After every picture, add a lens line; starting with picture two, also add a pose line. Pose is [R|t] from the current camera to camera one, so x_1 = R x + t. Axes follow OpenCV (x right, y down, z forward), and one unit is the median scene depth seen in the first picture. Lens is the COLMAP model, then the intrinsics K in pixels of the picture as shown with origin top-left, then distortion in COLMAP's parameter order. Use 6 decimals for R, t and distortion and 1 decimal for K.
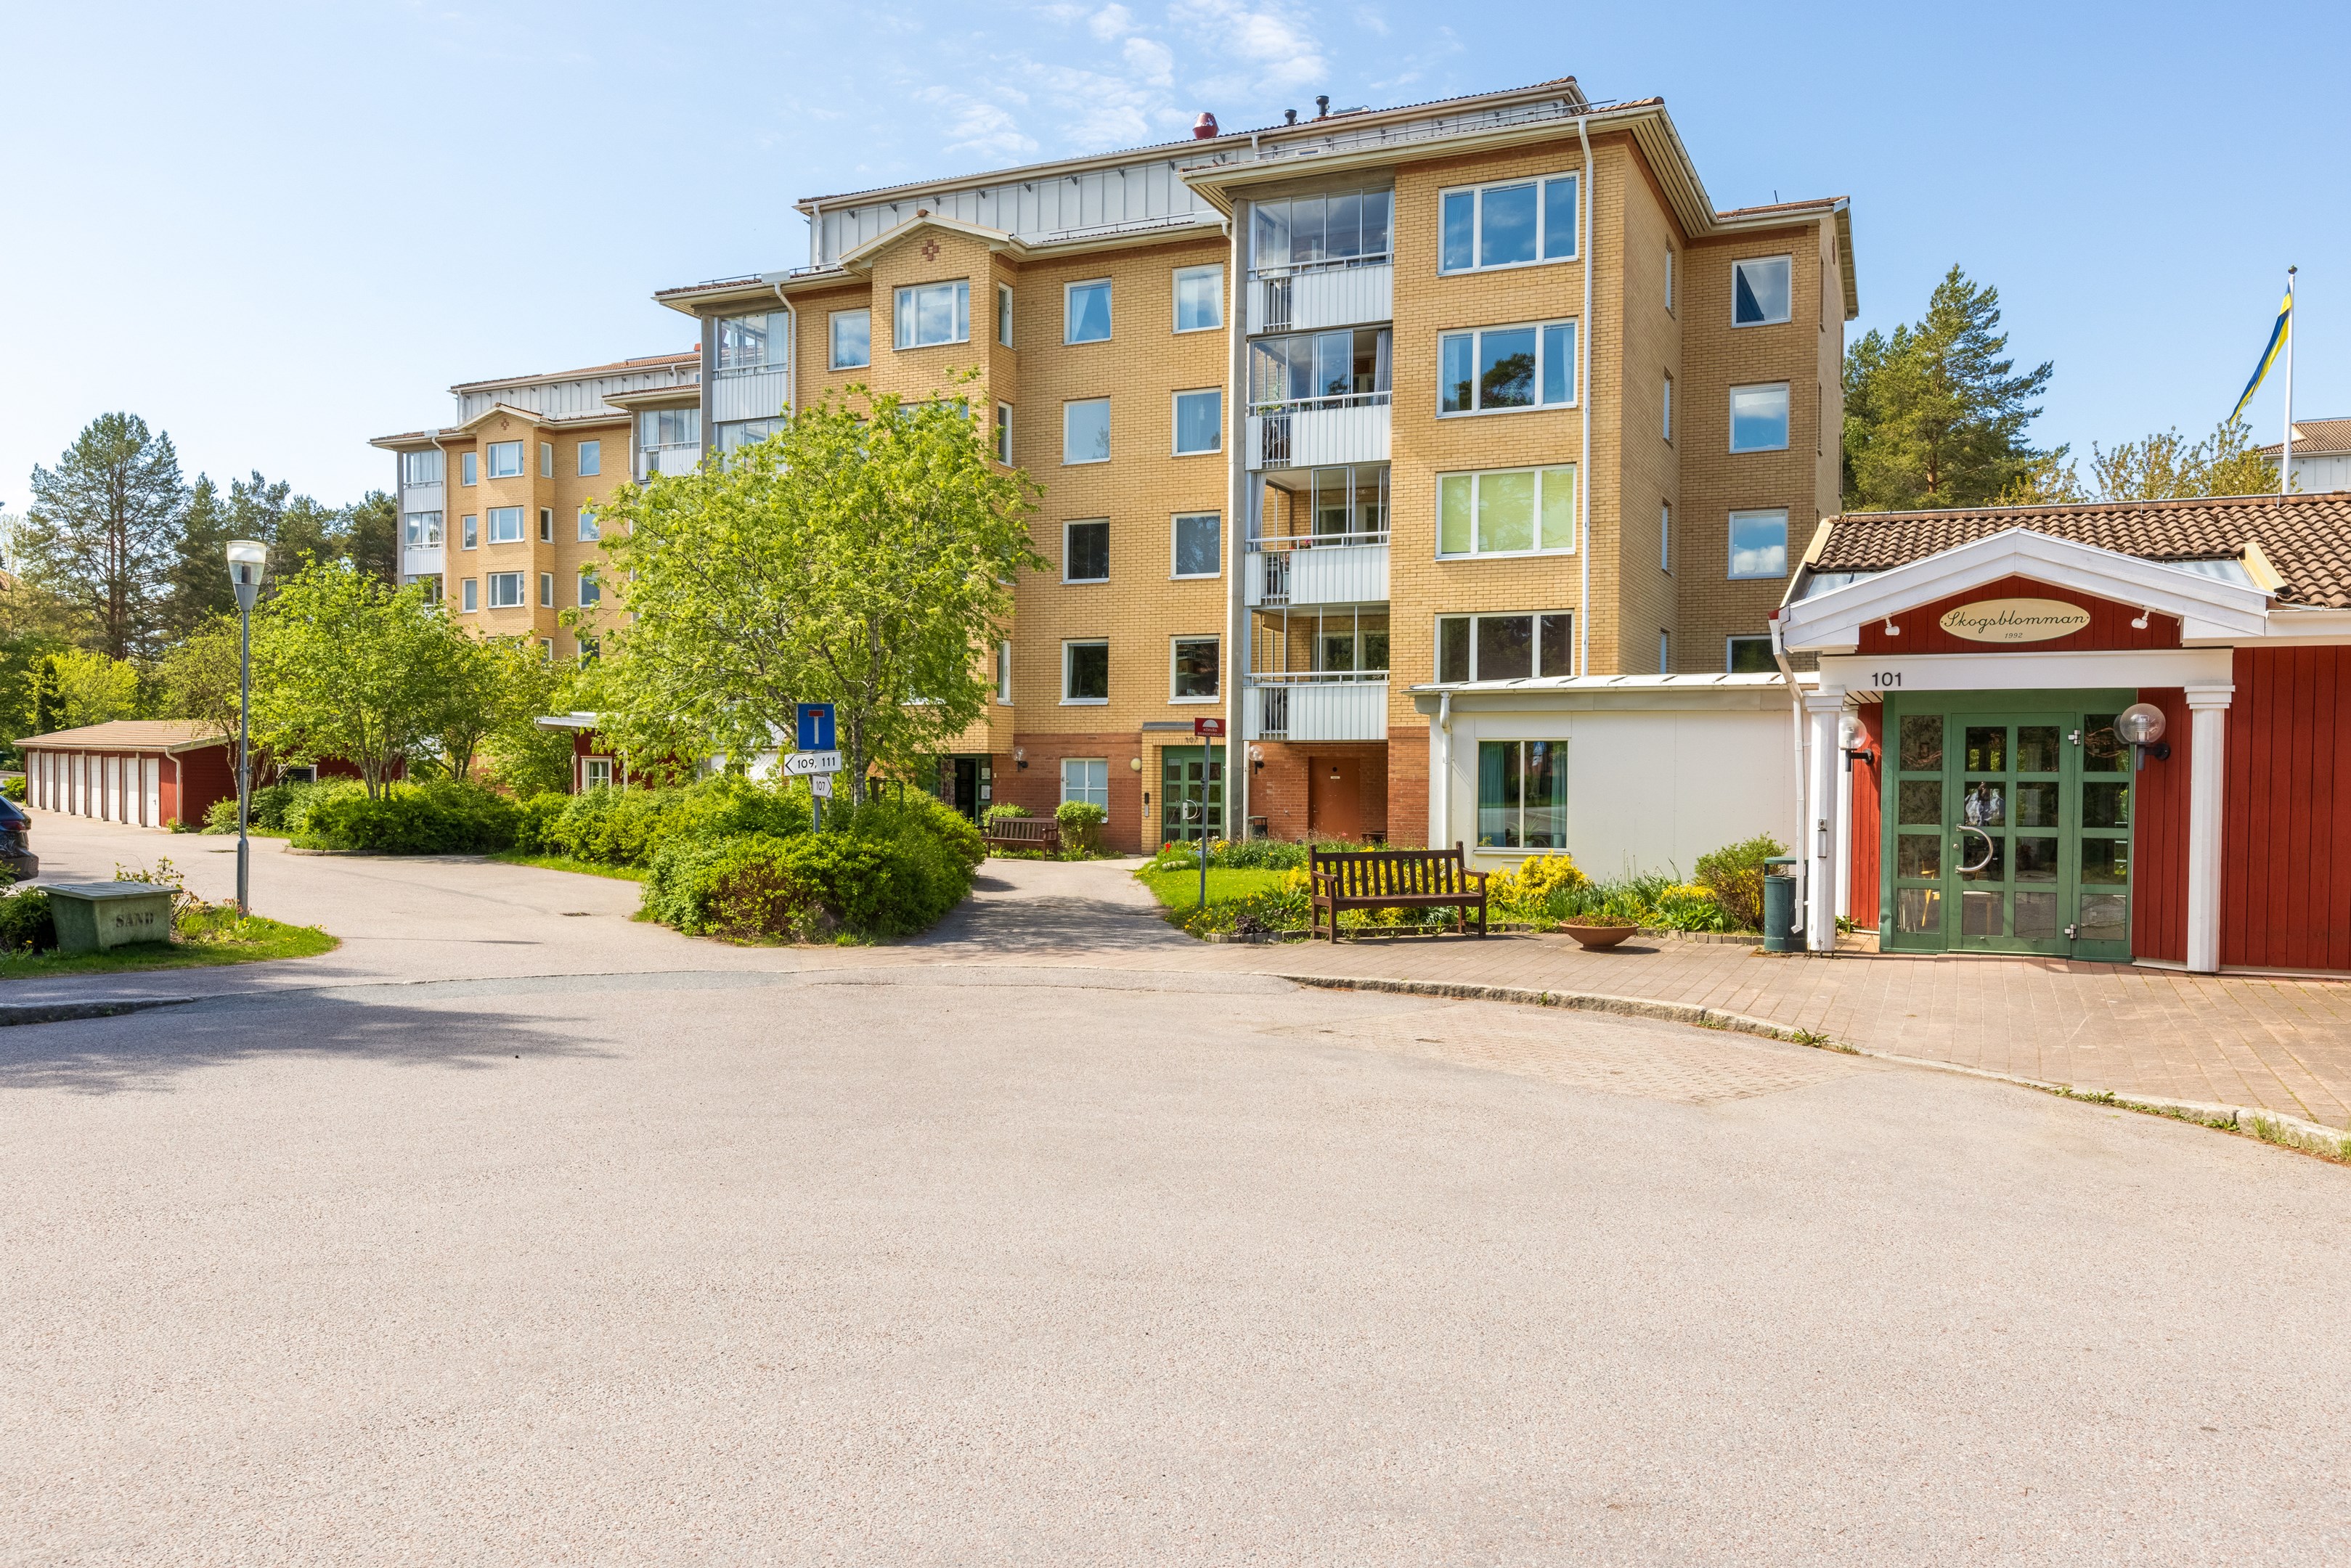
lens RADIAL K [[1843.6, 0, 1177.8], [0, 1843.6, 789.5], [0, 0, 1]] dist [0.011691, 0.003175]
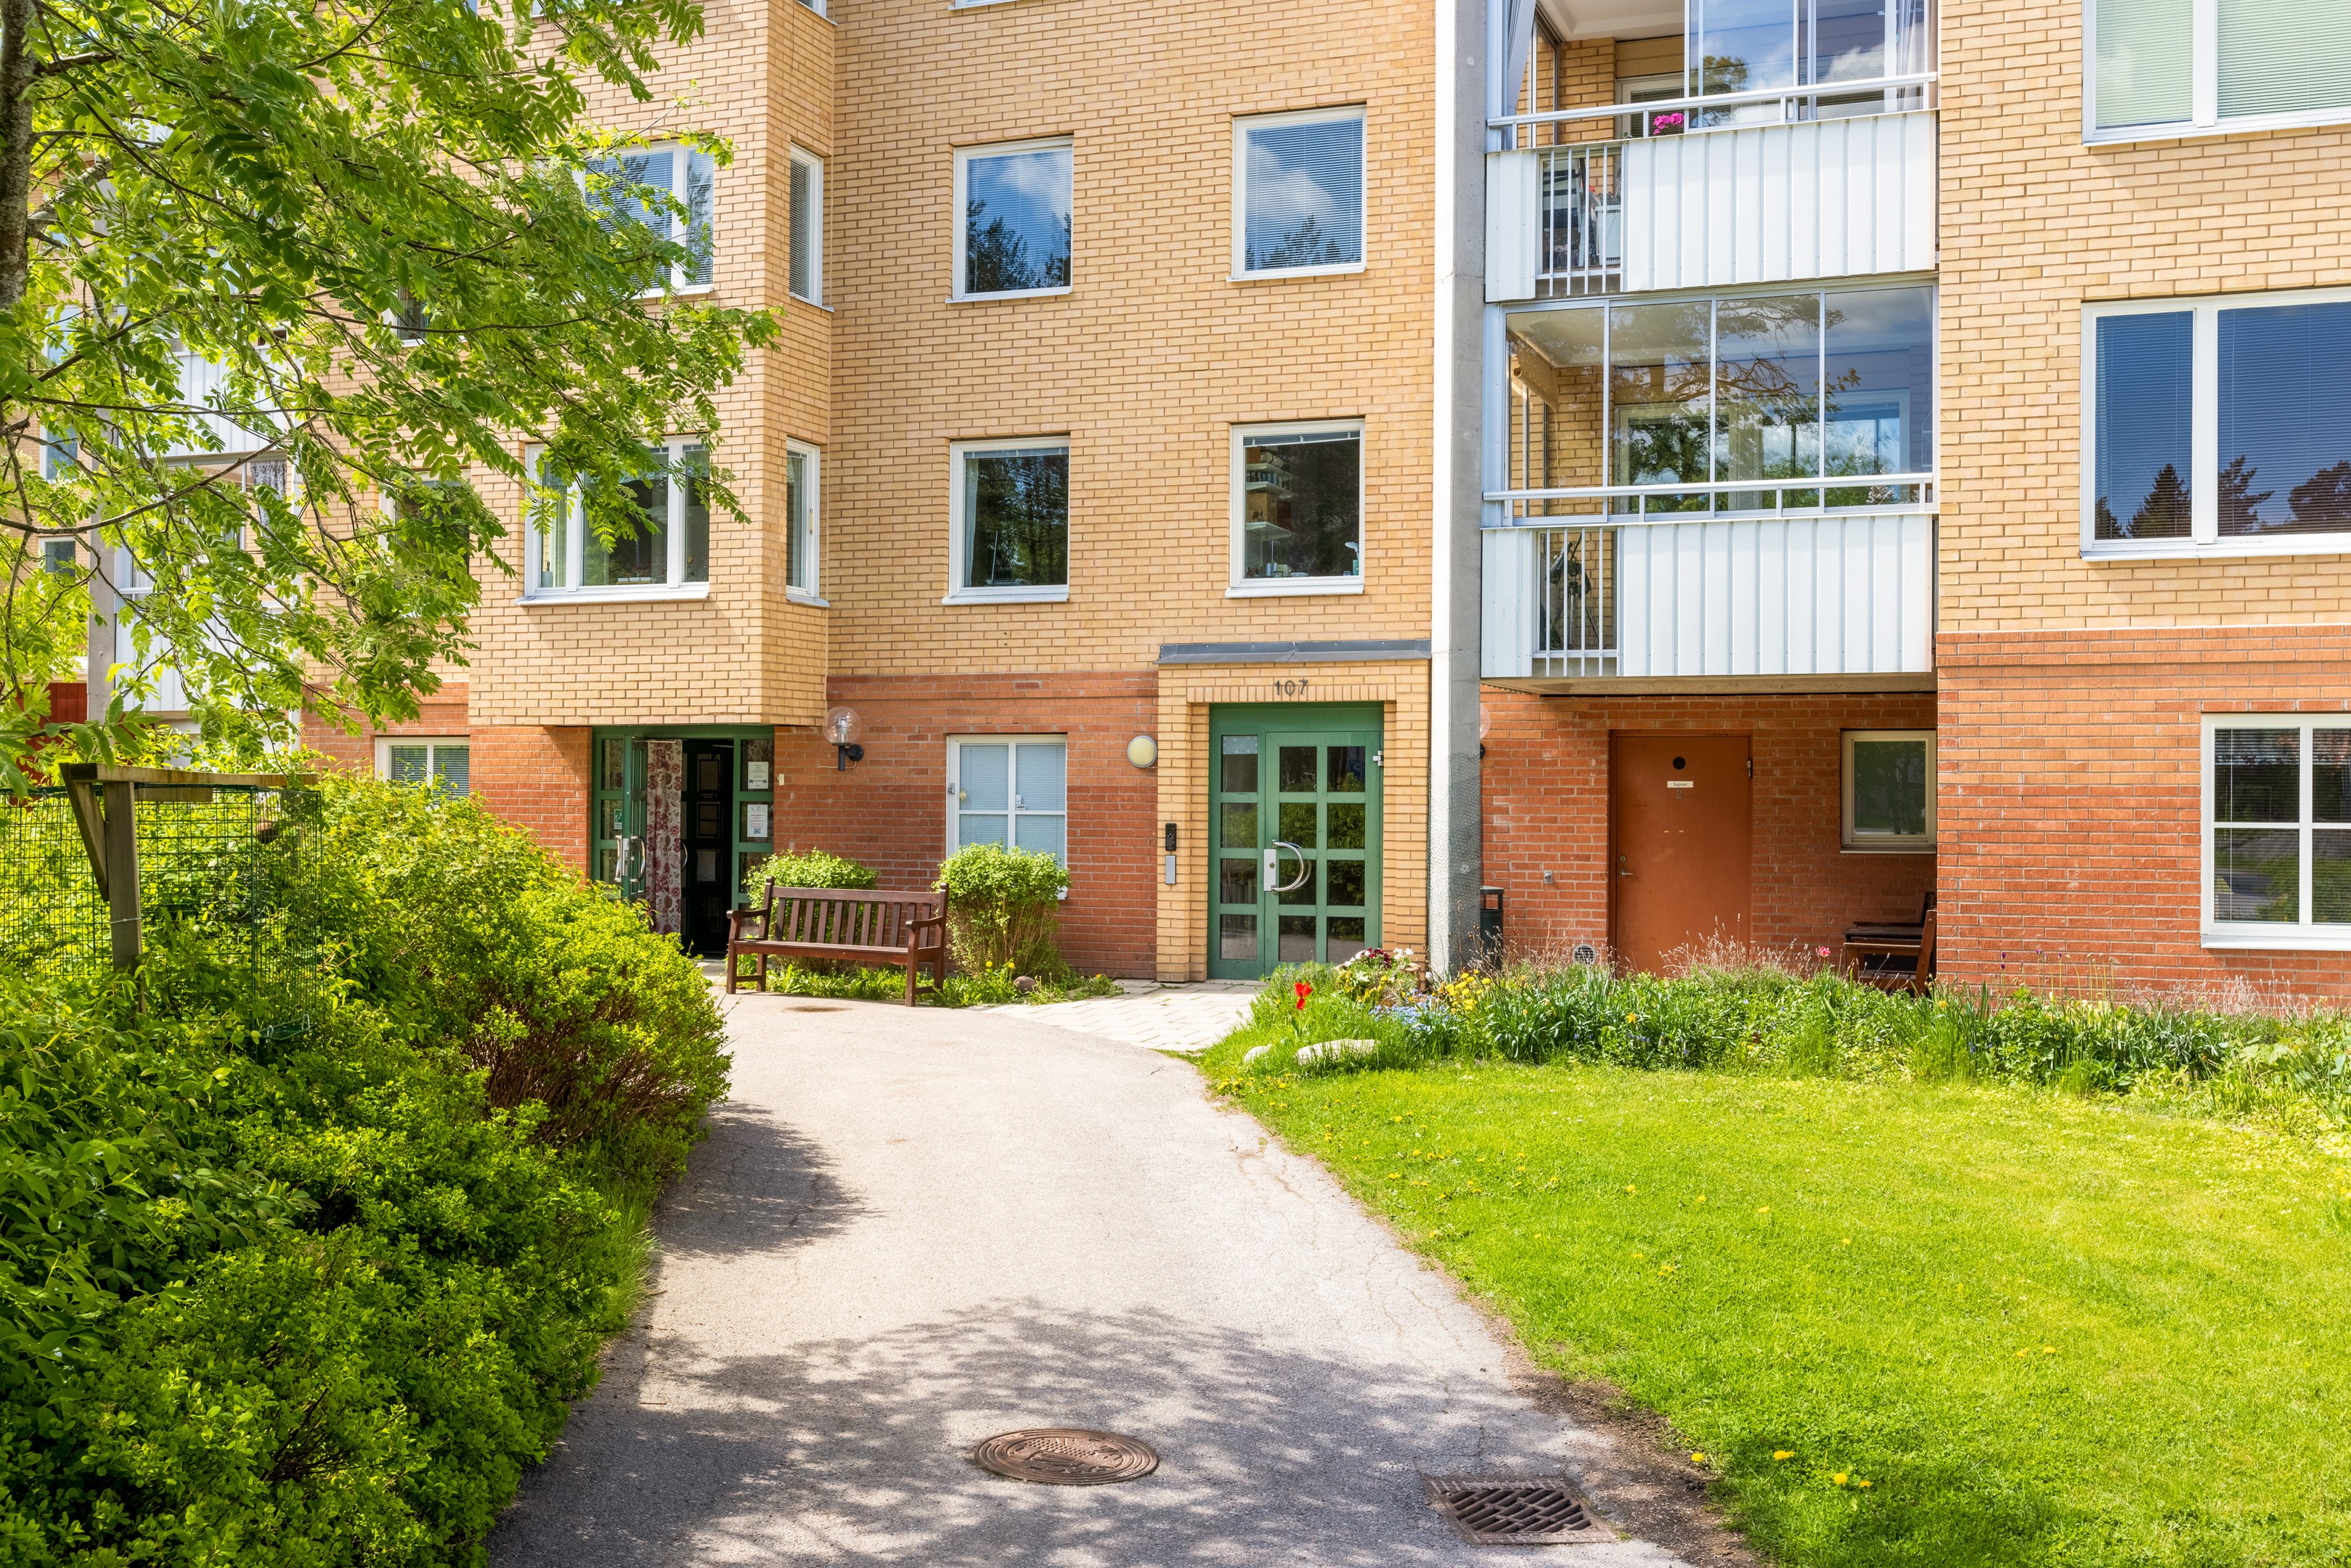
lens RADIAL K [[2369.8, 0, 1179.3], [0, 2369.8, 771.6], [0, 0, 1]] dist [0.018695, 0.000000]
pose [[0.998005, 0.002201, 0.063096, -0.046859], [-0.001203, 0.999874, -0.015854, -0.001346], [-0.063123, 0.015747, 0.997882, 0.498800]]
